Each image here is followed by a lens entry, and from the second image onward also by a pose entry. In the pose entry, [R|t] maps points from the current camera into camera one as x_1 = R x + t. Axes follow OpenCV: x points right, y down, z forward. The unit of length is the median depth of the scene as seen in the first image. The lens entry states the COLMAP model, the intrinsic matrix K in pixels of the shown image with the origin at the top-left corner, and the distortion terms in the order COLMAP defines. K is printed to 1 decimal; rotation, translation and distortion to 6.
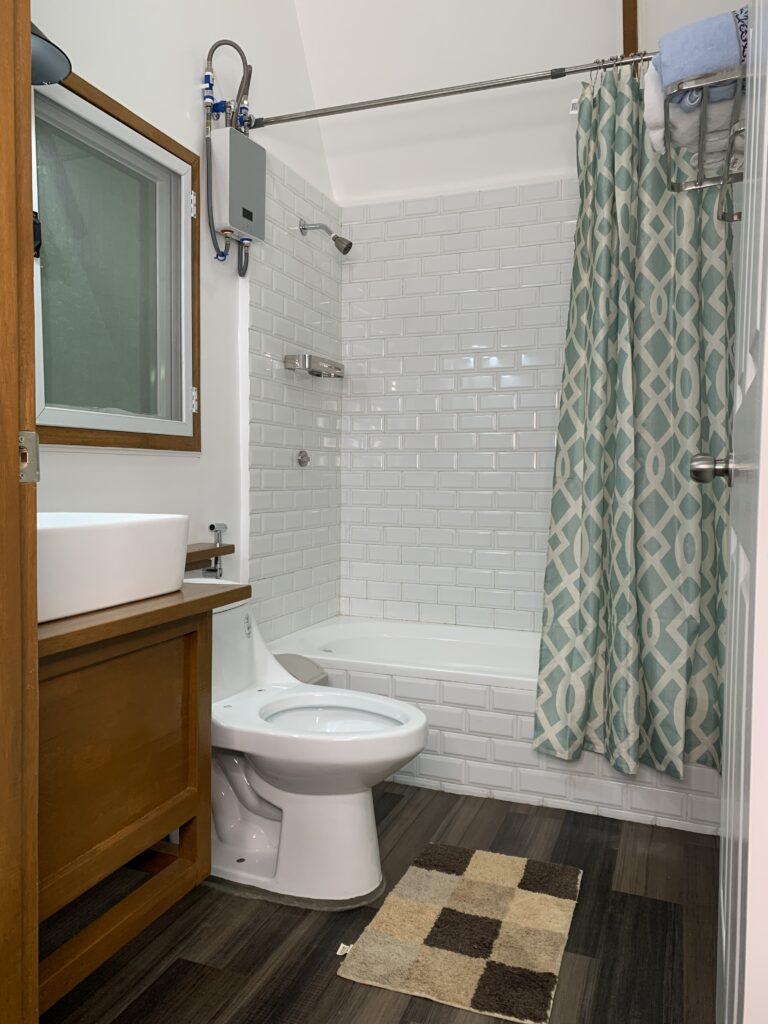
lens RADIAL K [[776.8, 0, 383.7], [0, 776.8, 511.9], [0, 0, 1]] dist [0.001396, -0.001027]
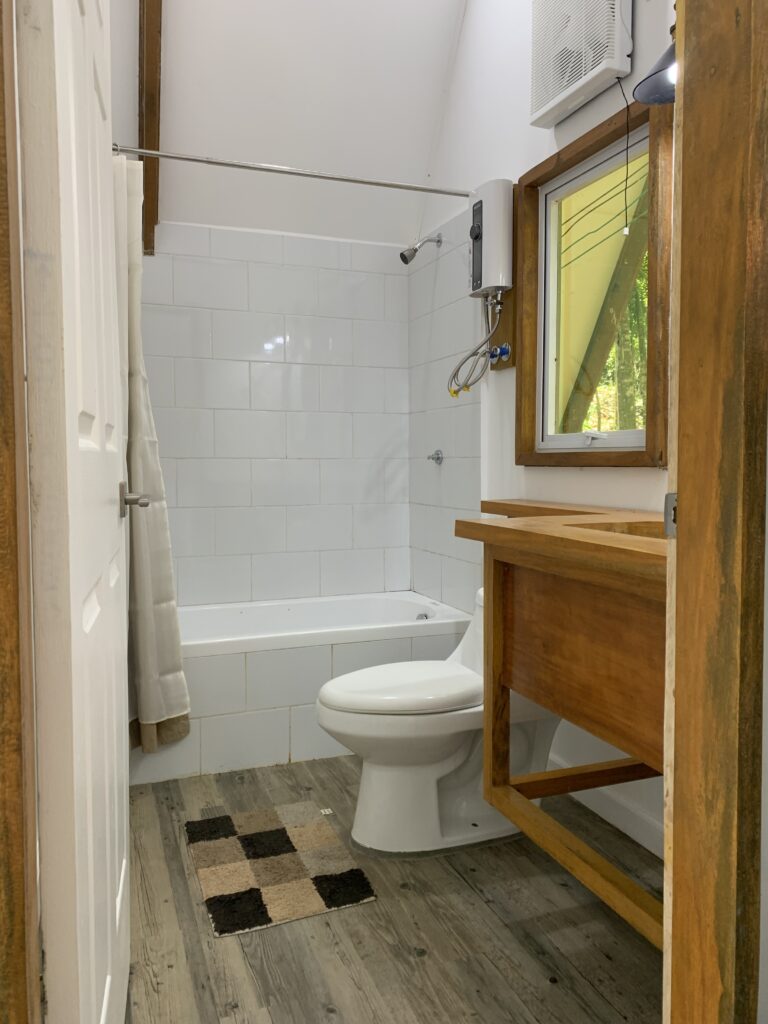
lens RADIAL K [[776.8, 0, 383.9], [0, 776.8, 510.0], [0, 0, 1]] dist [0.001396, -0.001027]
pose [[-0.732343, 0.030321, -0.680260, 0.726959], [-0.039326, 0.995457, 0.086707, -0.106350], [0.679799, 0.090251, -0.727824, 1.802397]]
